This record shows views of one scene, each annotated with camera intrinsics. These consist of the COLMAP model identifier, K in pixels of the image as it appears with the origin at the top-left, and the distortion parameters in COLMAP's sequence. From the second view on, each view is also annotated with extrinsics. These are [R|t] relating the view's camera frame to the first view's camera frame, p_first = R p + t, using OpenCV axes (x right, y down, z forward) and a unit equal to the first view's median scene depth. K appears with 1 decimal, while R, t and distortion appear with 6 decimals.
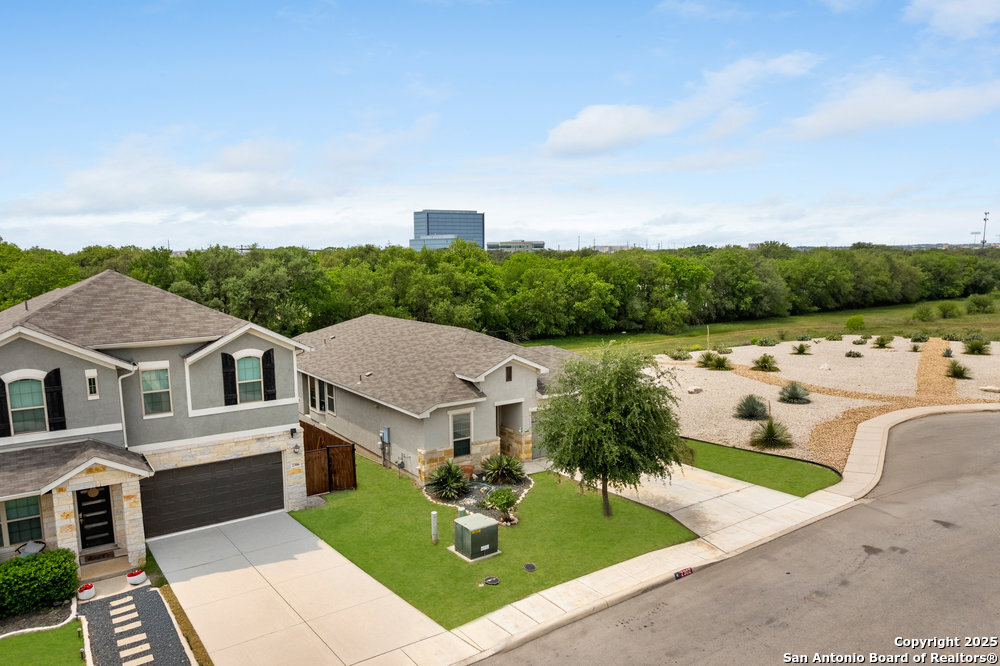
lens RADIAL K [[644.4, 0, 437.2], [0, 644.4, 333.3], [0, 0, 1]] dist [-0.008967, -0.000631]
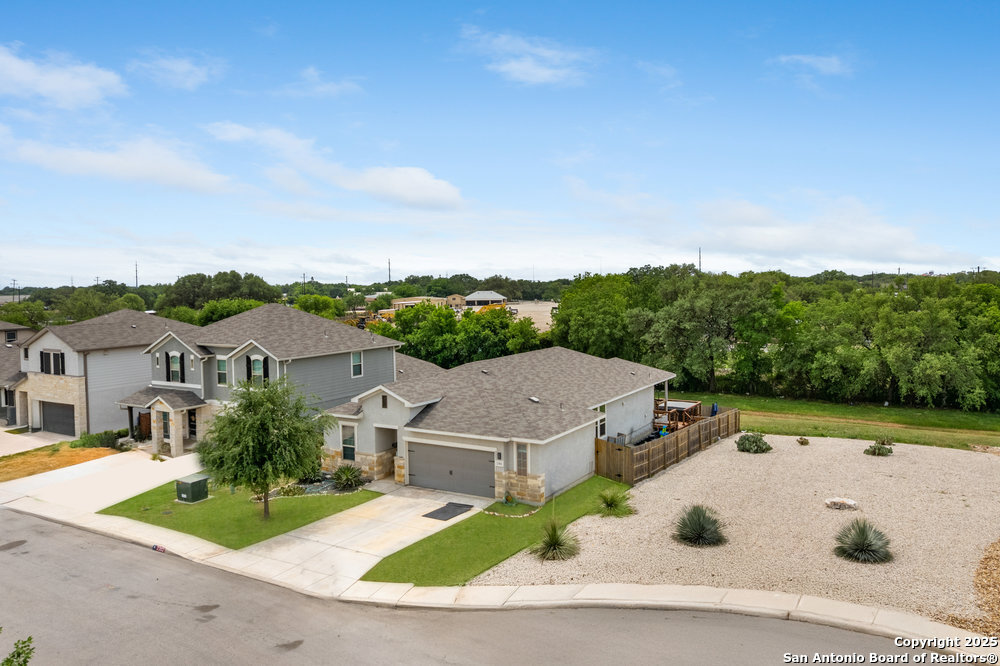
lens RADIAL K [[626.0, 0, 504.5], [0, 626.0, 370.0], [0, 0, 1]] dist [-0.051817, 0.033977]
pose [[0.522042, 0.112499, -0.845468, 1.354613], [-0.093128, 0.992855, 0.074608, -0.111185], [0.847820, 0.039788, 0.528789, 0.705422]]
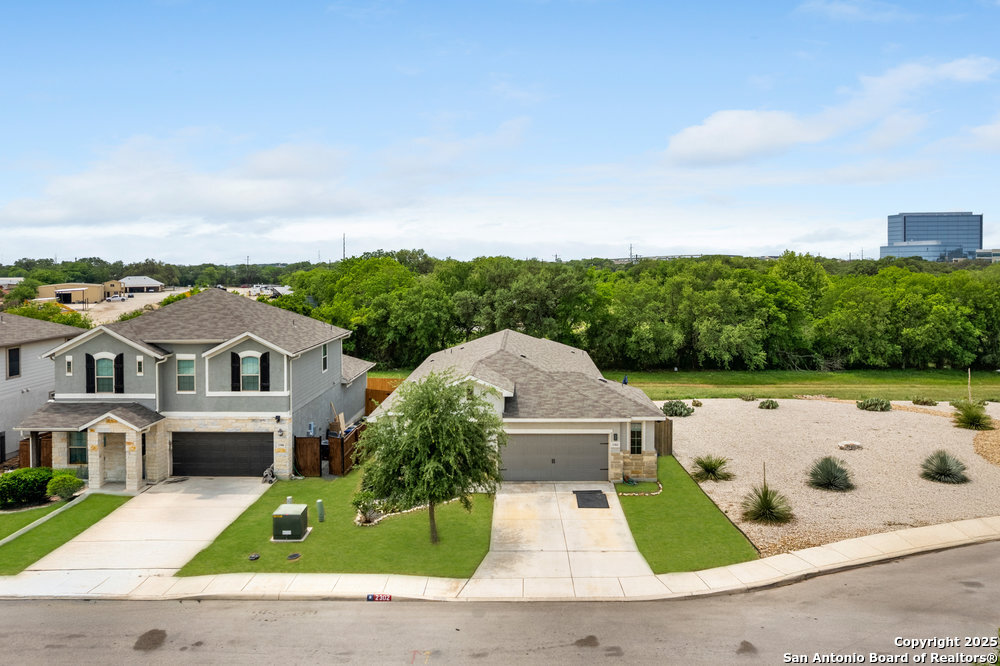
lens RADIAL K [[629.6, 0, 477.8], [0, 629.6, 331.8], [0, 0, 1]] dist [-0.031302, -0.000951]
pose [[0.834688, 0.055528, -0.547917, 0.794500], [-0.064104, 0.997937, 0.003479, -0.047666], [0.546979, 0.032220, 0.836526, 0.184507]]
